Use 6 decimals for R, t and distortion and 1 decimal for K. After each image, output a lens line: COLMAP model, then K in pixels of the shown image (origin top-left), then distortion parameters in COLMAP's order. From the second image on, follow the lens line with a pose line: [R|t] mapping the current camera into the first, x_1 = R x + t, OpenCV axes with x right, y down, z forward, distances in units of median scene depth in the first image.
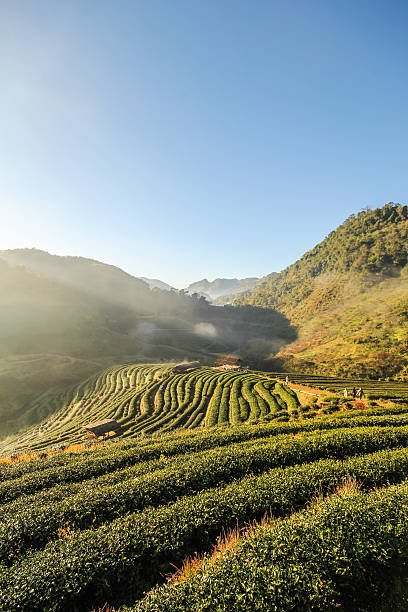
lens RADIAL K [[282.7, 0, 206.3], [0, 282.7, 306.2], [0, 0, 1]] dist [0.011518, -0.011000]
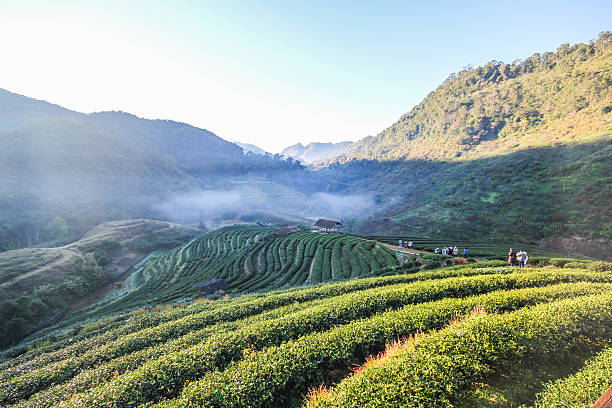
lens RADIAL K [[282.7, 0, 305.1], [0, 282.7, 208.5], [0, 0, 1]] dist [0.011518, -0.011000]
pose [[0.999847, -0.007943, 0.015588, -0.017036], [0.005825, 0.991300, 0.131494, 0.000917], [-0.016496, -0.131383, 0.991194, -0.009857]]
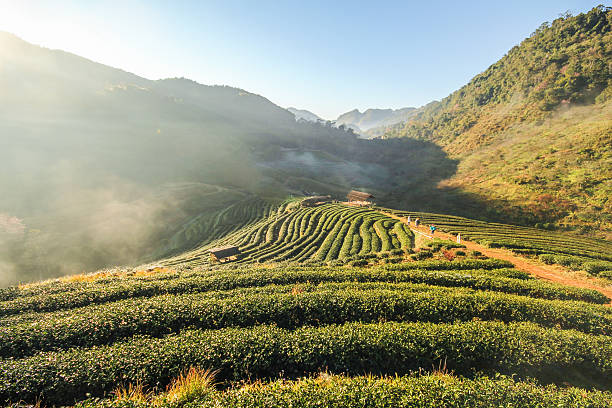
lens RADIAL K [[282.7, 0, 305.3], [0, 282.7, 207.5], [0, 0, 1]] dist [0.011518, -0.011000]
pose [[0.984514, 0.053208, -0.167035, 0.056839], [-0.012413, 0.971593, 0.236331, 0.002403], [0.174865, -0.230598, 0.957208, 0.031317]]
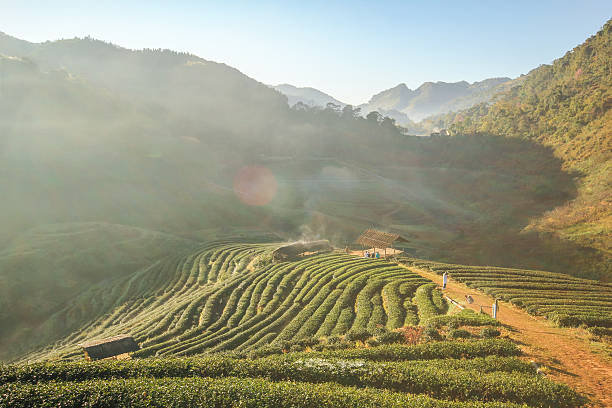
lens RADIAL K [[528.0, 0, 306.6], [0, 528.0, 203.9], [0, 0, 1]] dist [0.006672, 0.057380]
pose [[0.981892, 0.010288, -0.189161, 0.125012], [0.013268, 0.992337, 0.122843, 0.003381], [0.188975, -0.123128, 0.974232, 0.025087]]
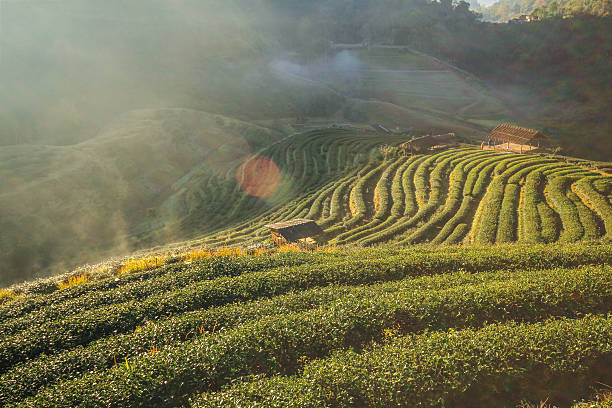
lens RADIAL K [[528.0, 0, 307.1], [0, 528.0, 205.7], [0, 0, 1]] dist [0.006672, 0.057380]
pose [[0.961984, 0.087591, -0.258678, -0.024814], [0.001112, 0.945909, 0.324431, 0.001516], [0.273103, -0.312385, 0.909852, -0.014815]]
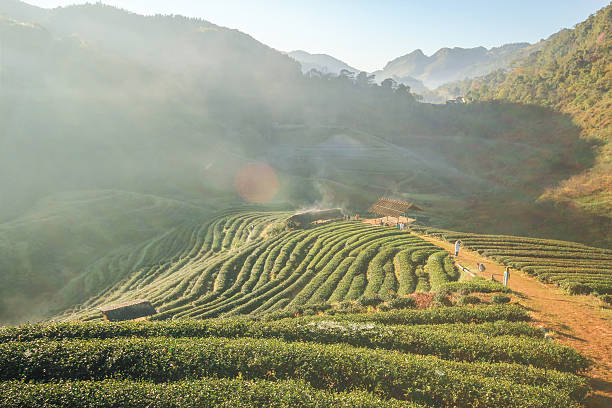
lens RADIAL K [[528.0, 0, 307.9], [0, 528.0, 203.9], [0, 0, 1]] dist [0.006672, 0.057380]
pose [[0.977351, 0.025199, -0.210119, 0.125517], [0.013680, 0.983286, 0.181554, 0.003546], [0.211182, -0.180316, 0.960671, 0.022980]]
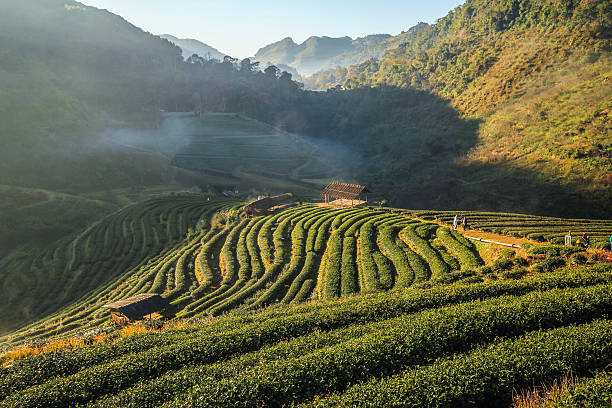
lens RADIAL K [[528.0, 0, 305.0], [0, 528.0, 204.4], [0, 0, 1]] dist [0.006672, 0.057380]
pose [[0.999579, -0.015819, 0.024323, -0.026132], [0.010407, 0.977994, 0.208373, 0.001372], [-0.027084, -0.208032, 0.977747, -0.011515]]
